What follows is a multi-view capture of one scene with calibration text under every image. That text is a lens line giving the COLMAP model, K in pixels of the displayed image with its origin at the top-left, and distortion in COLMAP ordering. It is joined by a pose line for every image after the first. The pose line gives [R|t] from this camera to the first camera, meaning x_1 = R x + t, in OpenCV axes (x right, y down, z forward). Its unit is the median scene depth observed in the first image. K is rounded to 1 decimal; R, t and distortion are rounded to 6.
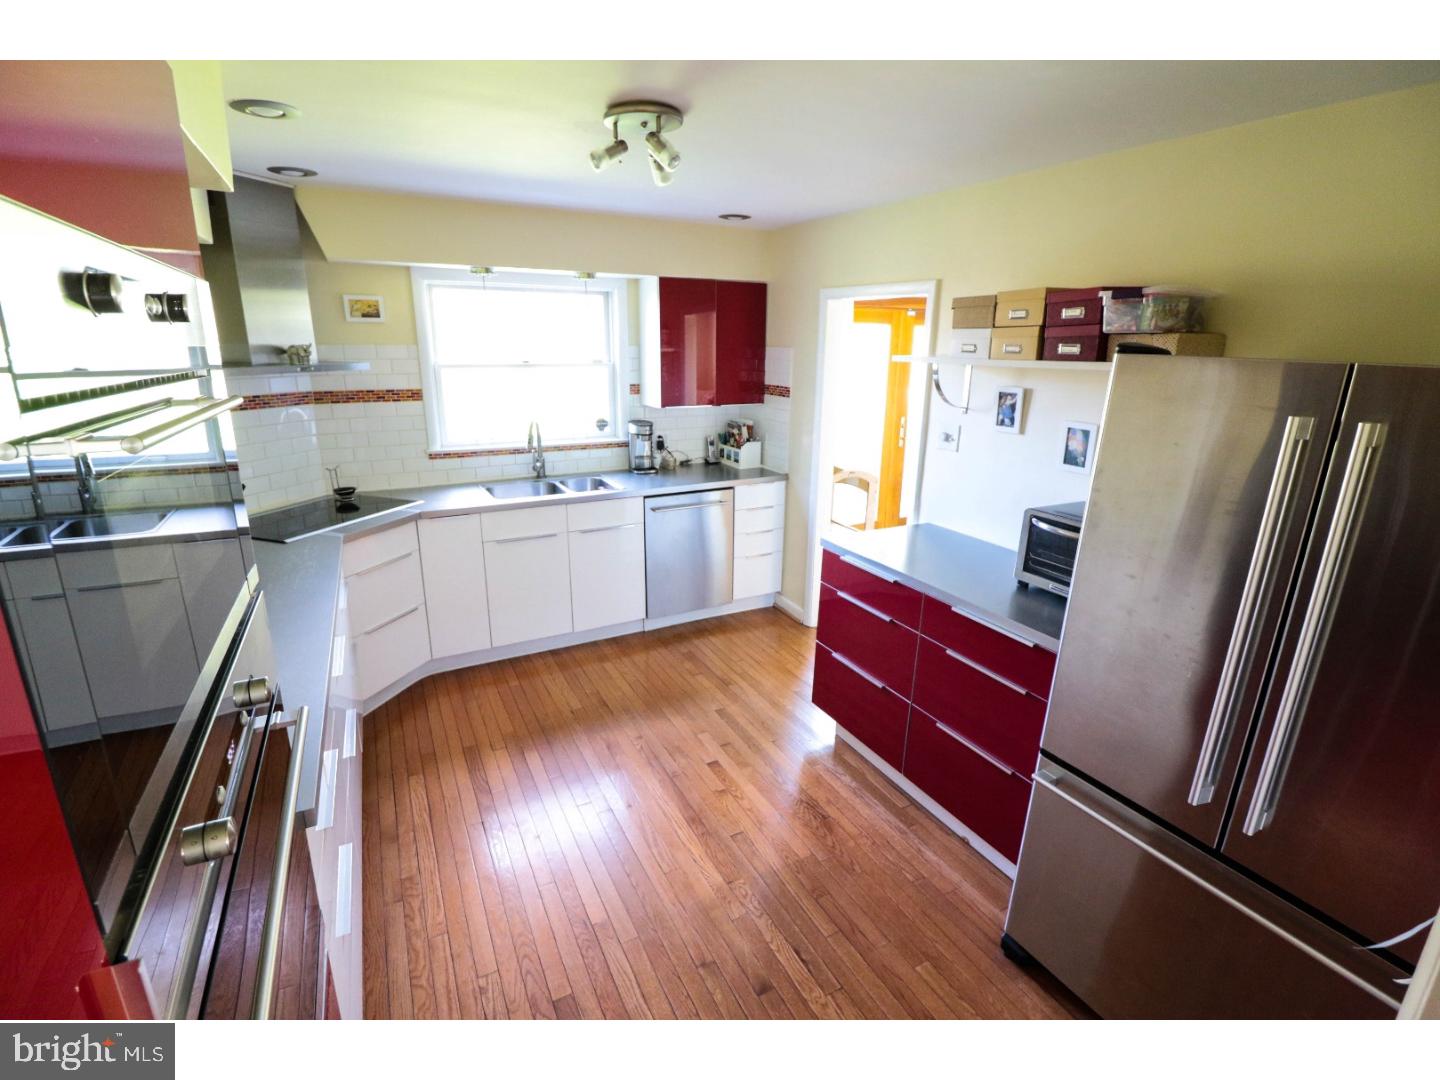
lens RADIAL K [[647.8, 0, 720.0], [0, 647.8, 540.0], [0, 0, 1]] dist [-0.000141, -0.000016]
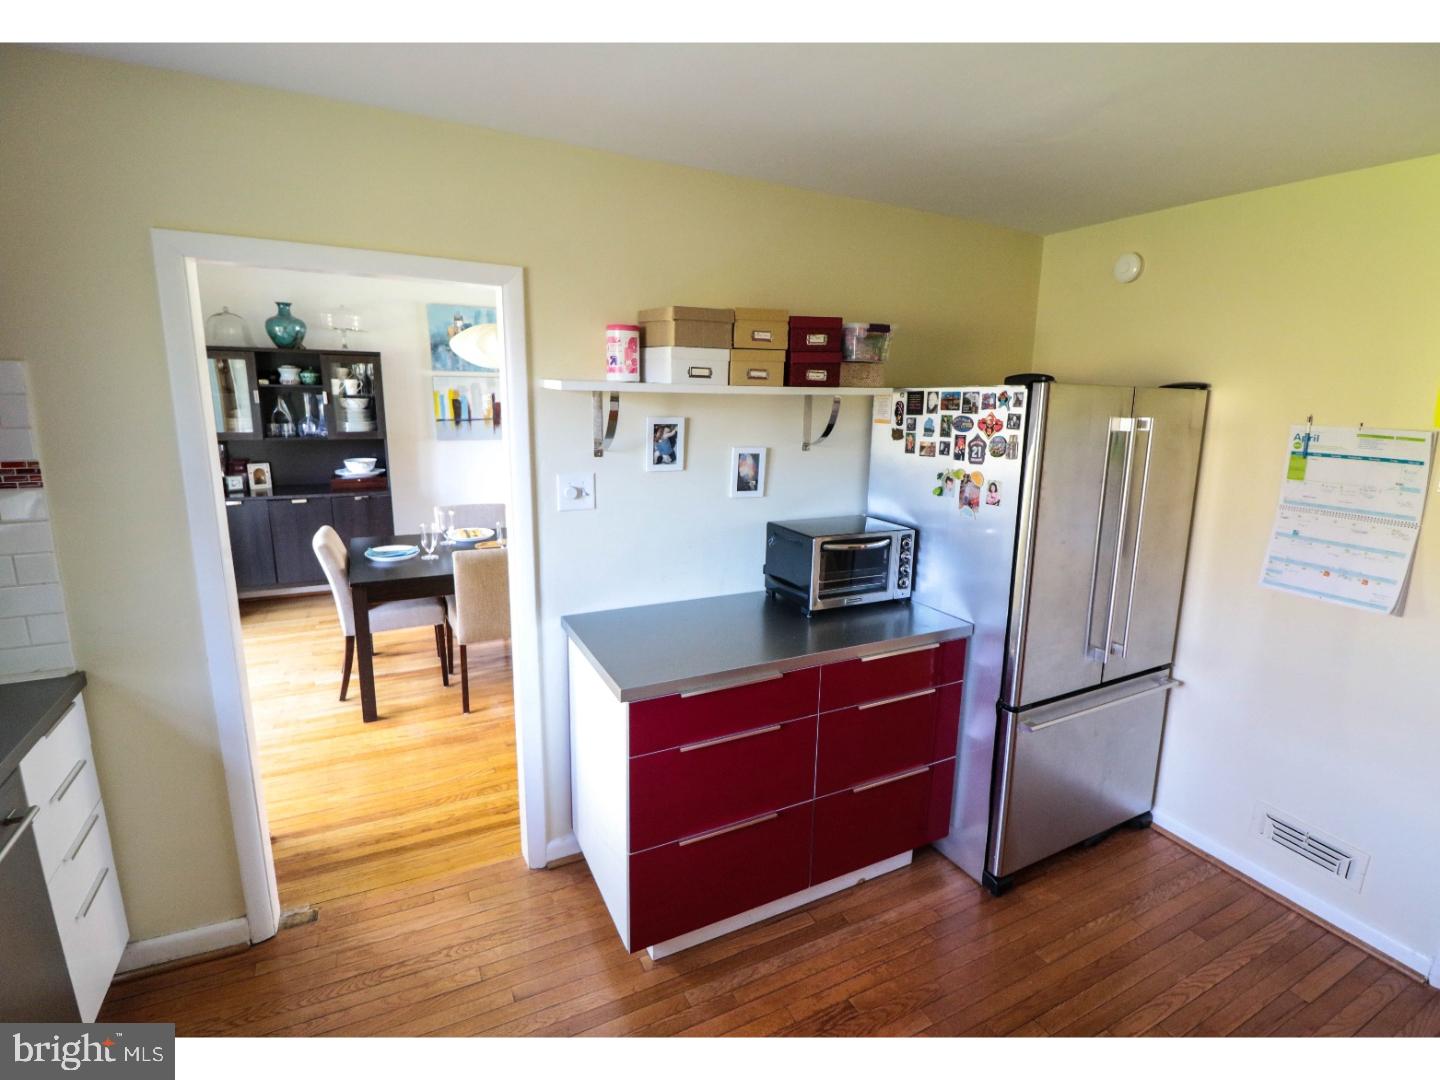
lens RADIAL K [[698.3, 0, 720.0], [0, 698.3, 540.0], [0, 0, 1]] dist [-0.005170, -0.000616]
pose [[0.019992, -0.234248, 0.971971, -0.511886], [0.268684, 0.937662, 0.220452, -0.295850], [-0.963021, 0.256746, 0.081685, 0.994233]]
